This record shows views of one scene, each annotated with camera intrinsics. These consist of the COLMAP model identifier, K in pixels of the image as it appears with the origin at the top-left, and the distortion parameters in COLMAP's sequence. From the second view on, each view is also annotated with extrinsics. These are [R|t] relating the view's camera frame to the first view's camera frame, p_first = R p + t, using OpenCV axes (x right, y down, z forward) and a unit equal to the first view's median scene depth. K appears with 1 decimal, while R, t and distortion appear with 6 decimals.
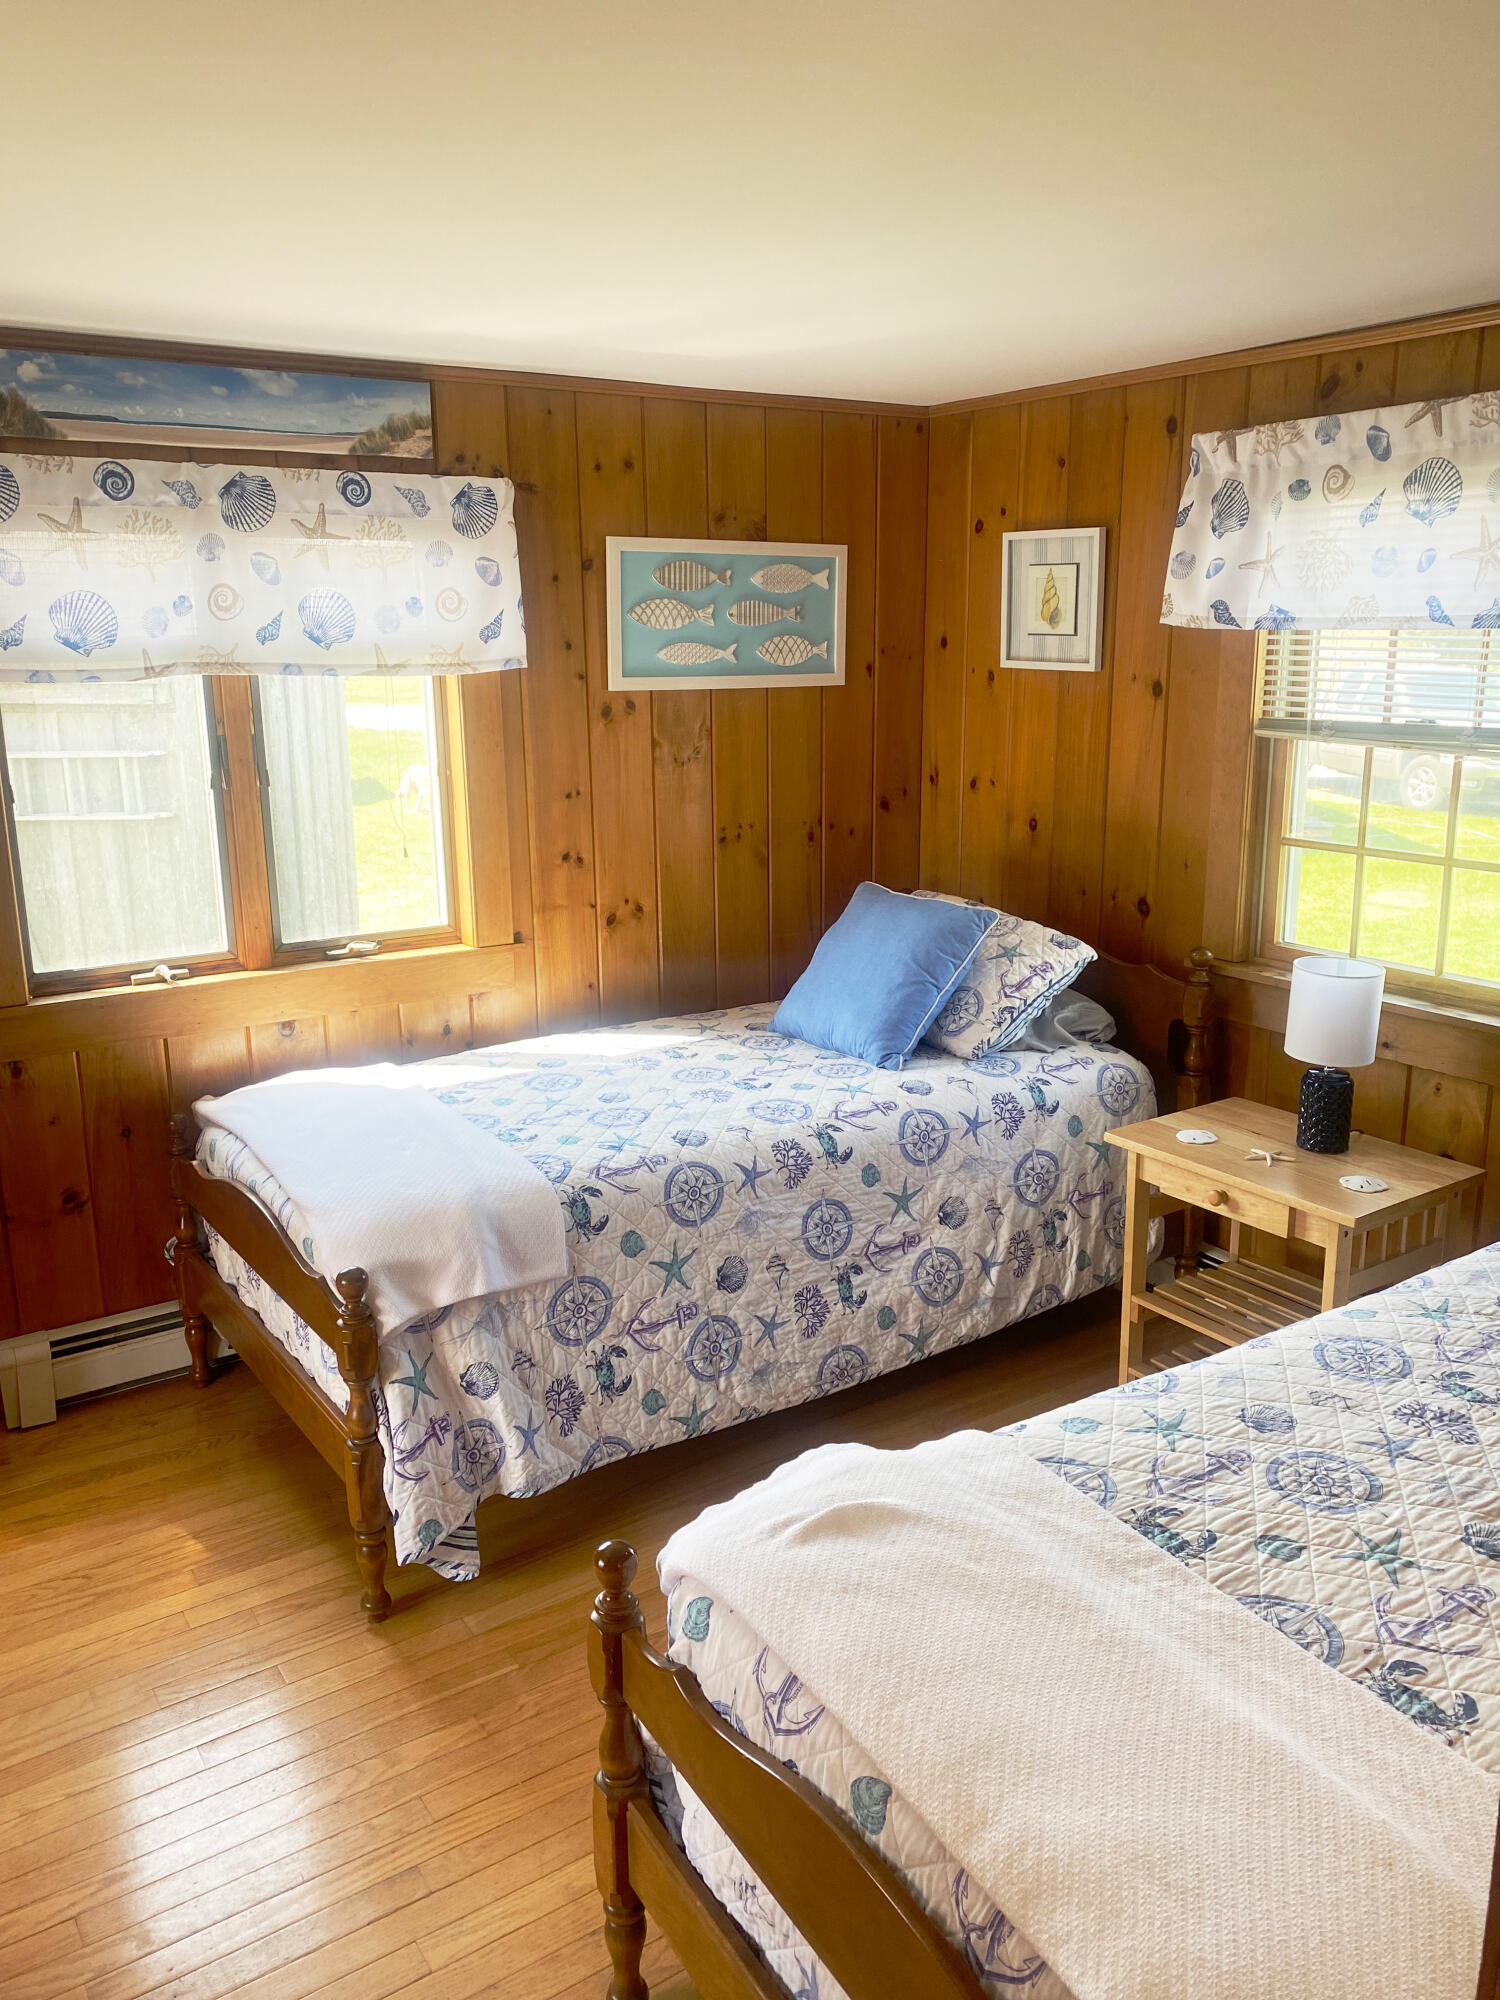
lens RADIAL K [[1527.7, 0, 762.1], [0, 1527.7, 989.0], [0, 0, 1]] dist [0.059725, -0.081910]
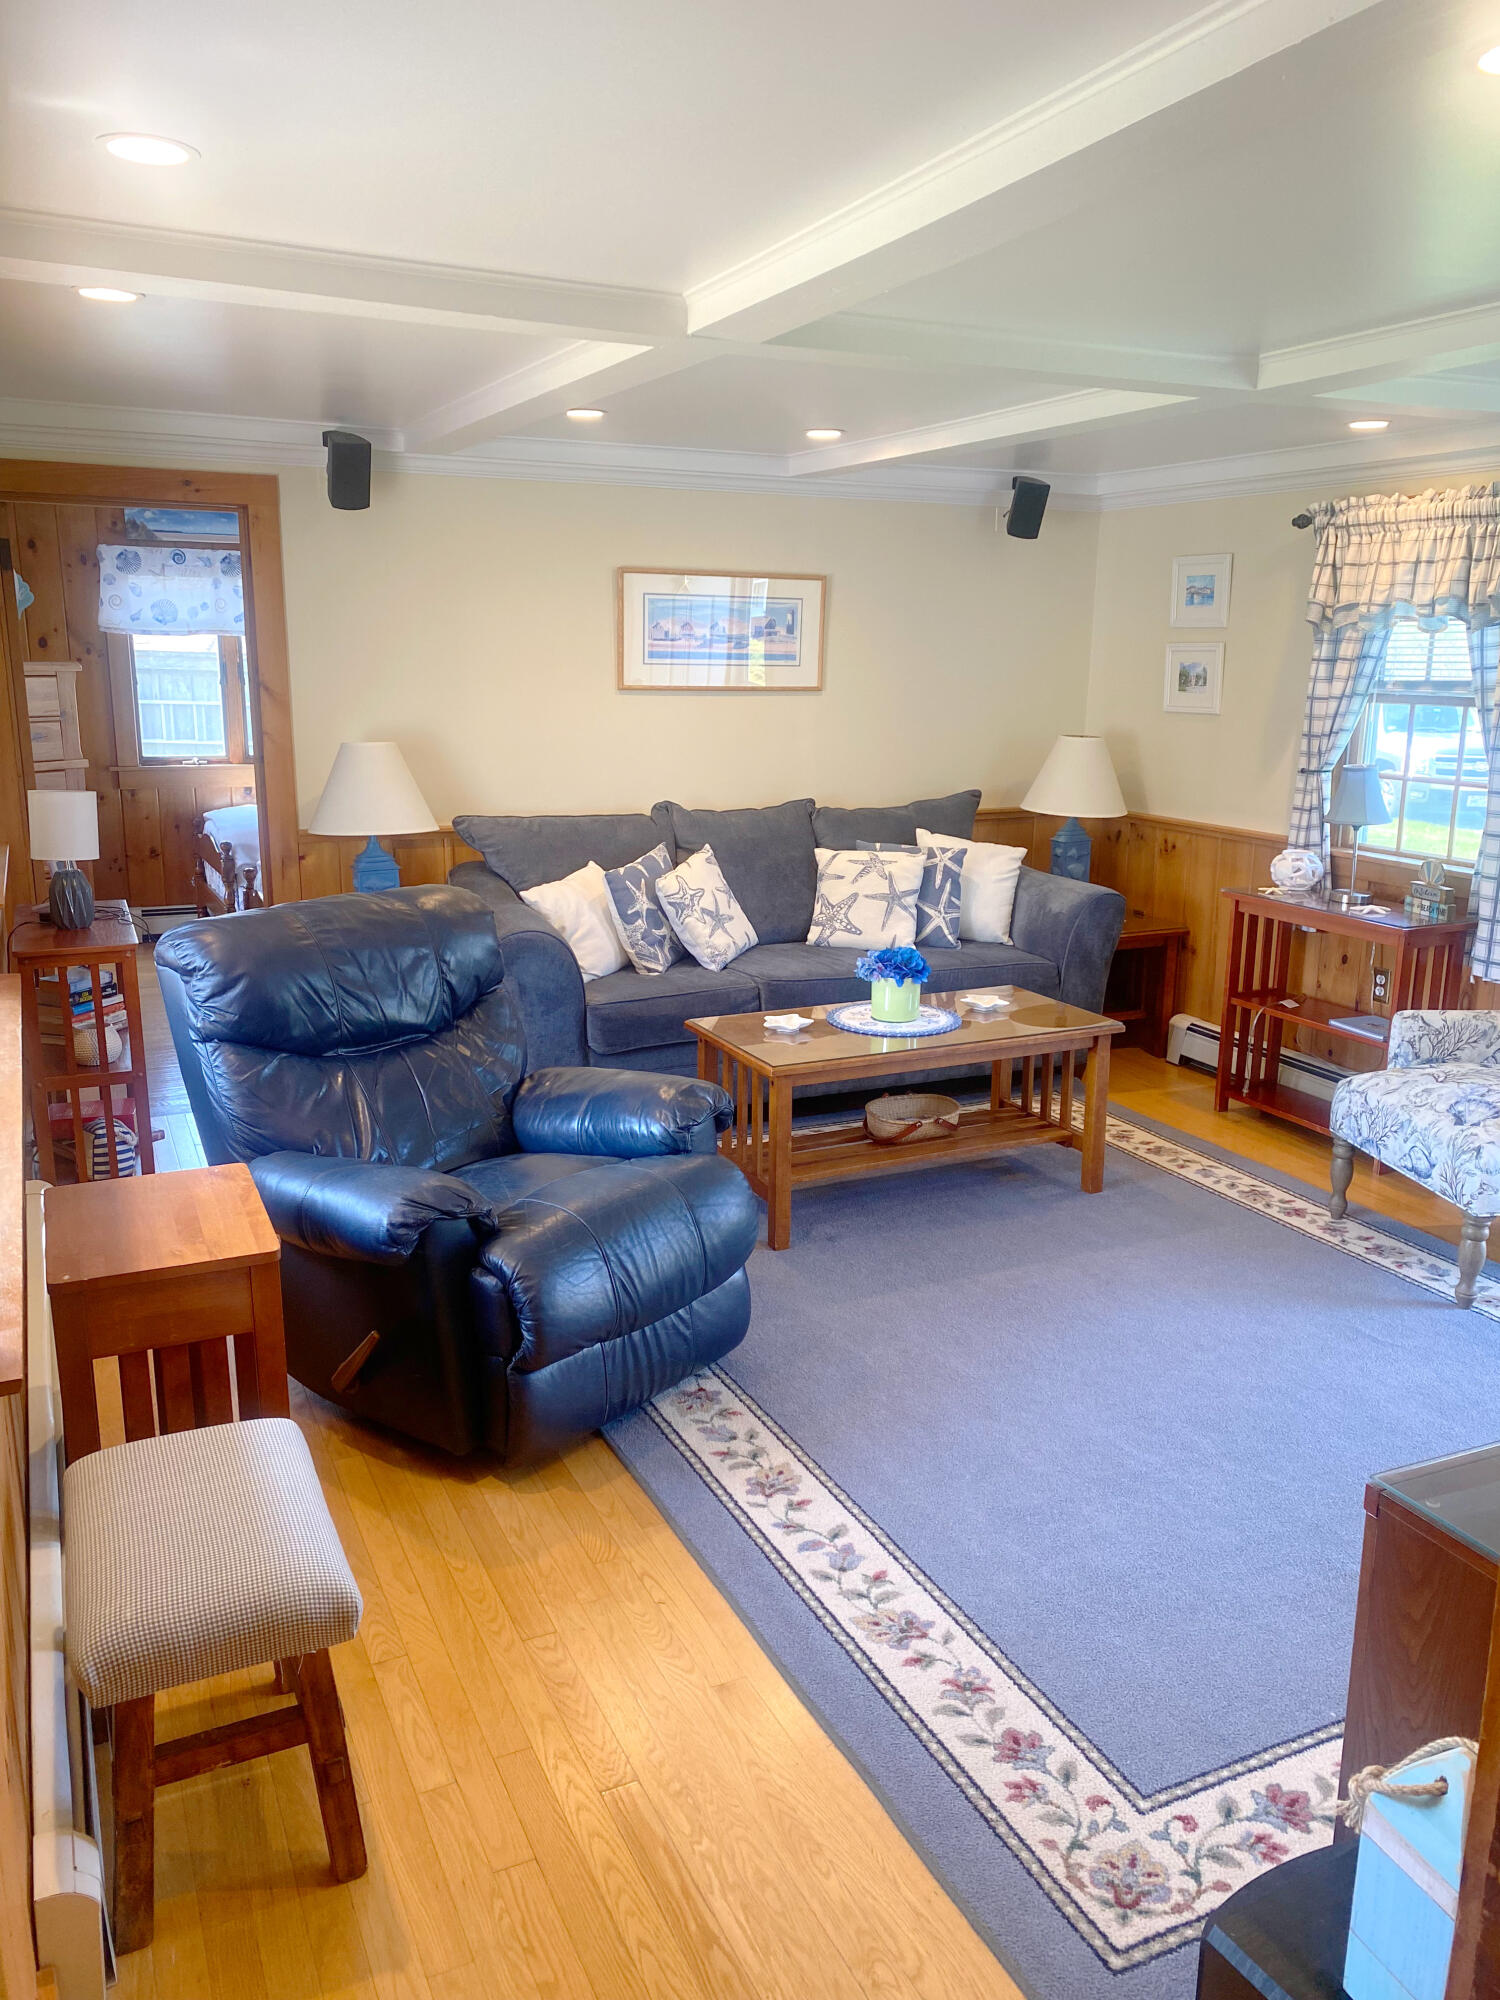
lens RADIAL K [[1527.7, 0, 754.6], [0, 1527.7, 997.4], [0, 0, 1]] dist [0.059725, -0.081910]
pose [[0.987629, 0.054128, -0.147171, 0.876099], [-0.055636, 0.998432, -0.006149, 0.337123], [0.146607, 0.014261, 0.989092, -1.282547]]
